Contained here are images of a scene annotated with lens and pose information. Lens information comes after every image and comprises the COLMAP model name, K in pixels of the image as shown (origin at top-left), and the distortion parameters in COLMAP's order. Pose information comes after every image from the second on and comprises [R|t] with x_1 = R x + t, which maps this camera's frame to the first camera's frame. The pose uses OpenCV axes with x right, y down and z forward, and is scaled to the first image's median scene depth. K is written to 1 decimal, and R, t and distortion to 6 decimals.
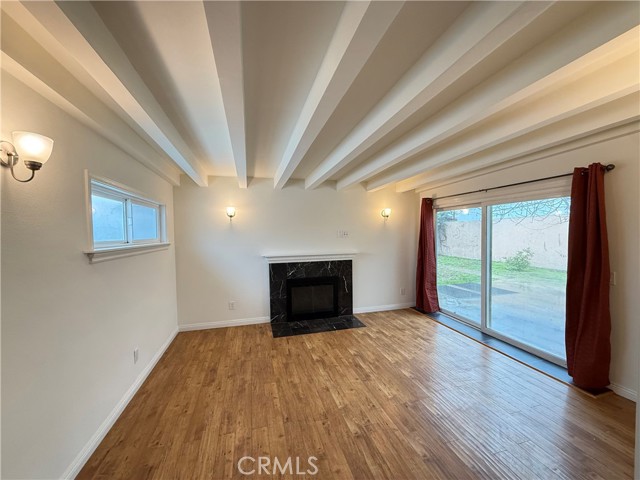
lens RADIAL K [[254.6, 0, 319.3], [0, 254.6, 241.5], [0, 0, 1]] dist [-0.000265, -0.000121]
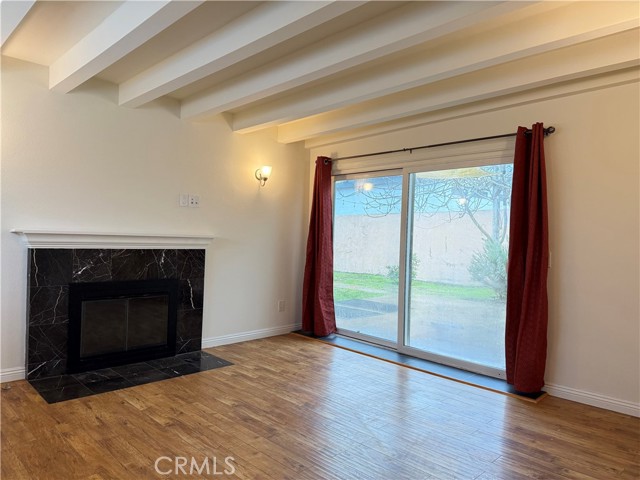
lens RADIAL K [[443.6, 0, 320.6], [0, 443.6, 243.0], [0, 0, 1]] dist [0.024087, -0.004727]
pose [[0.864671, 0.037699, 0.500921, -0.153498], [-0.029160, 0.999265, -0.024869, 0.083834], [-0.501491, 0.006896, 0.865135, 0.045205]]
